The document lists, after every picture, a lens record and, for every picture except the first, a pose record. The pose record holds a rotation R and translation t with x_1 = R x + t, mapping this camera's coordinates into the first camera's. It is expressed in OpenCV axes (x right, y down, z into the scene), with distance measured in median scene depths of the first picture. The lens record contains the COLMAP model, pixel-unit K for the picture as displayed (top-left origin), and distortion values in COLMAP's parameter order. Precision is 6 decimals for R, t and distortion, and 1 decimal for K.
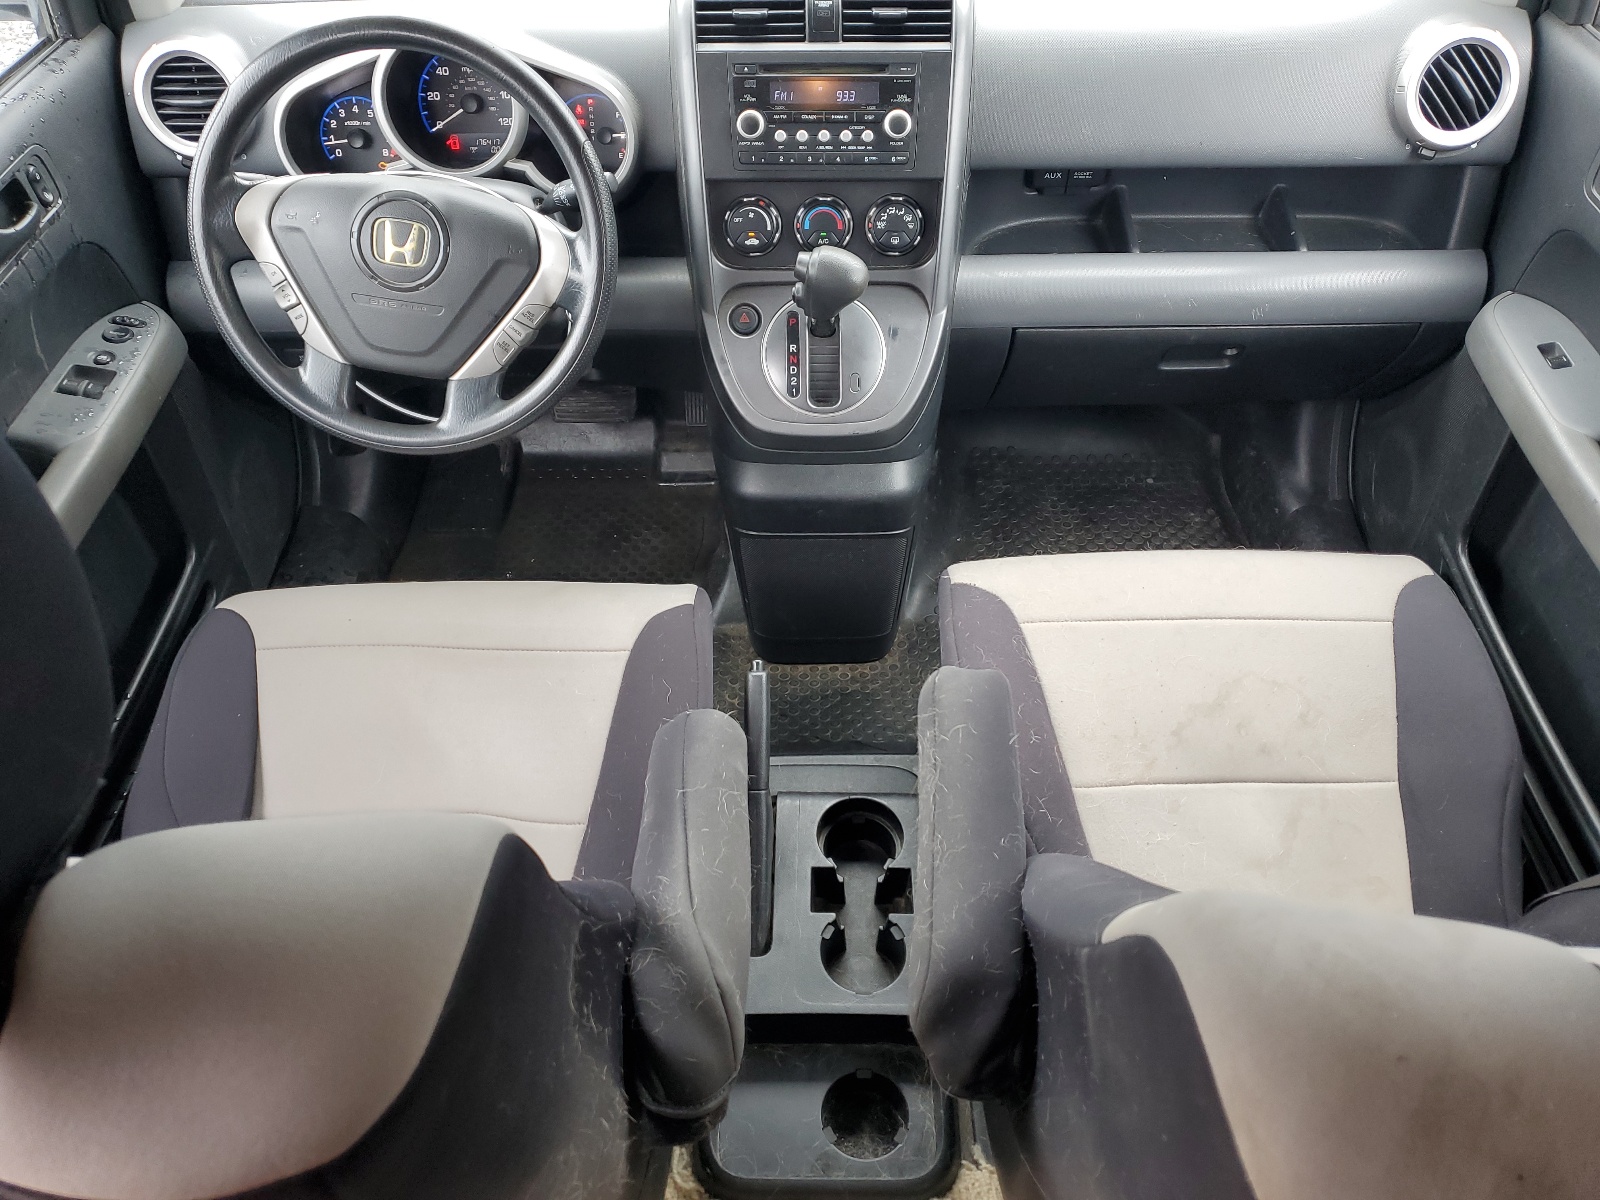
lens RADIAL K [[1213.6, 0, 801.9], [0, 1213.6, 599.9], [0, 0, 1]] dist [-0.004014, -0.000844]
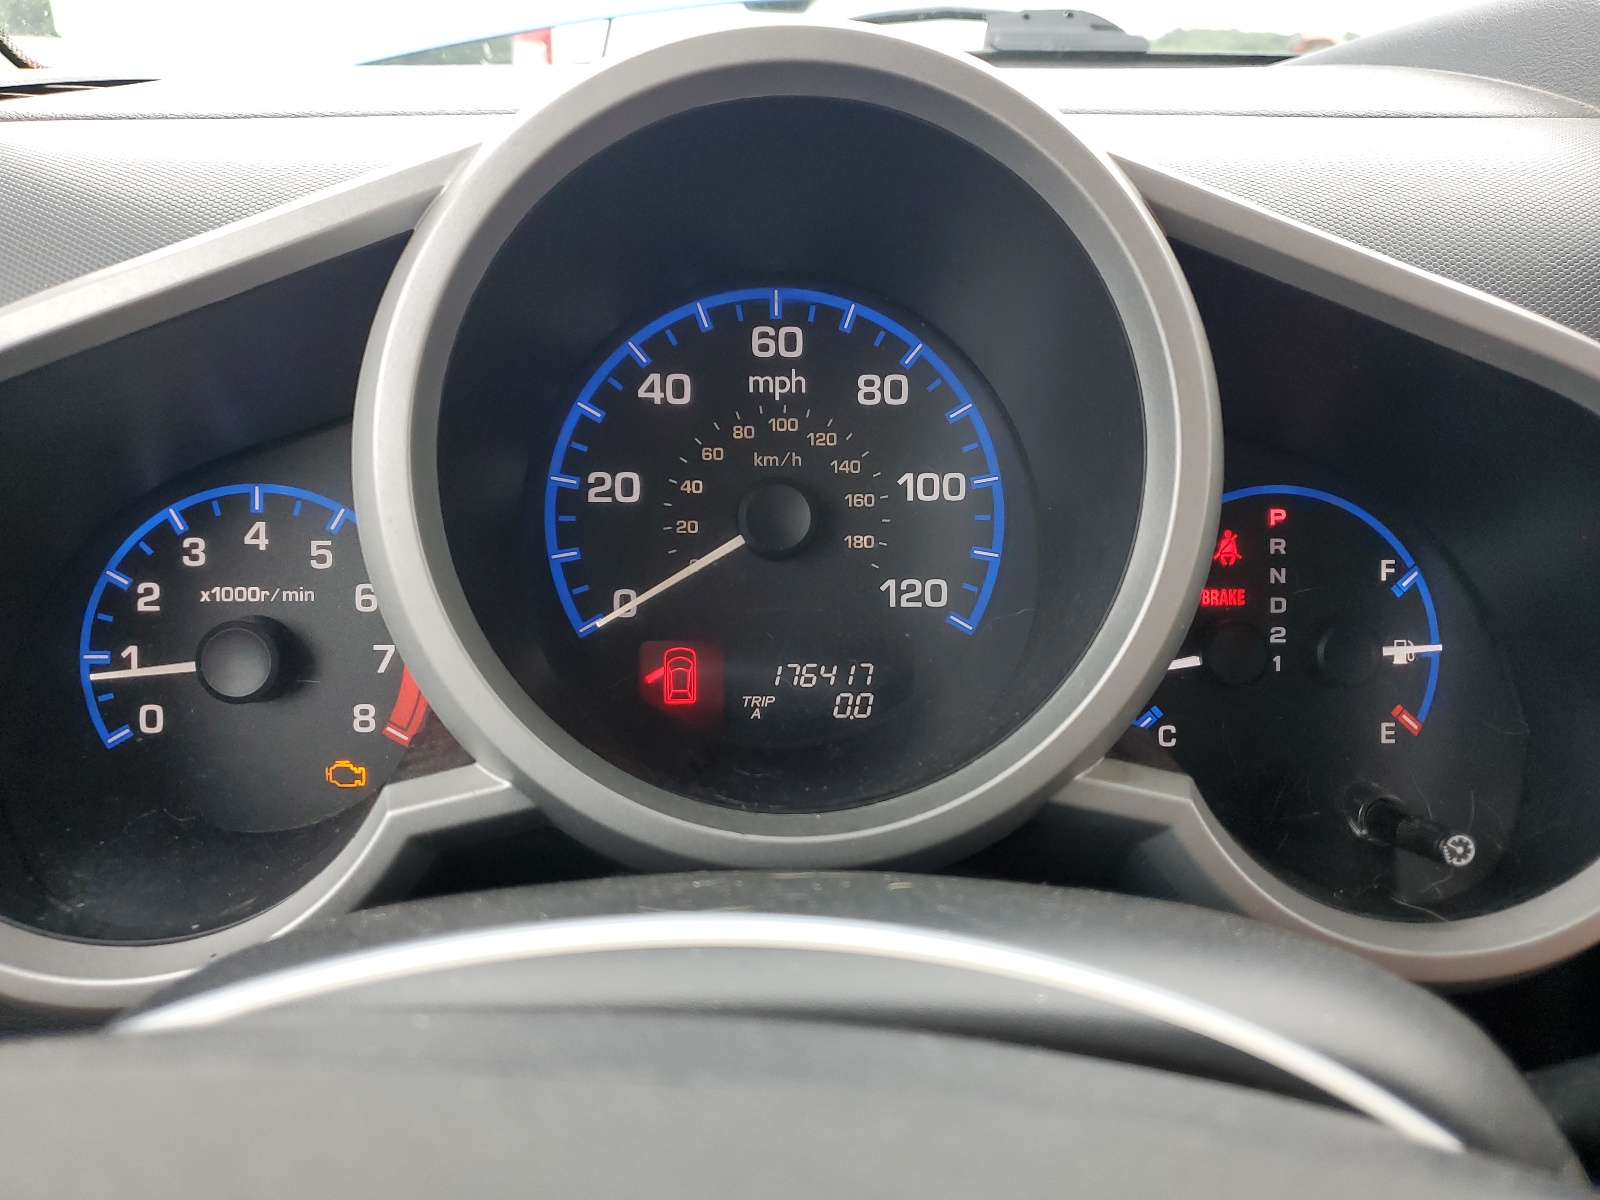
lens RADIAL K [[1213.6, 0, 798.4], [0, 1213.6, 600.3], [0, 0, 1]] dist [-0.004014, -0.000844]
pose [[0.998144, 0.006649, 0.060529, -0.282067], [0.019005, 0.910355, -0.413391, -0.299494], [-0.057851, 0.413774, 0.908539, 0.795921]]
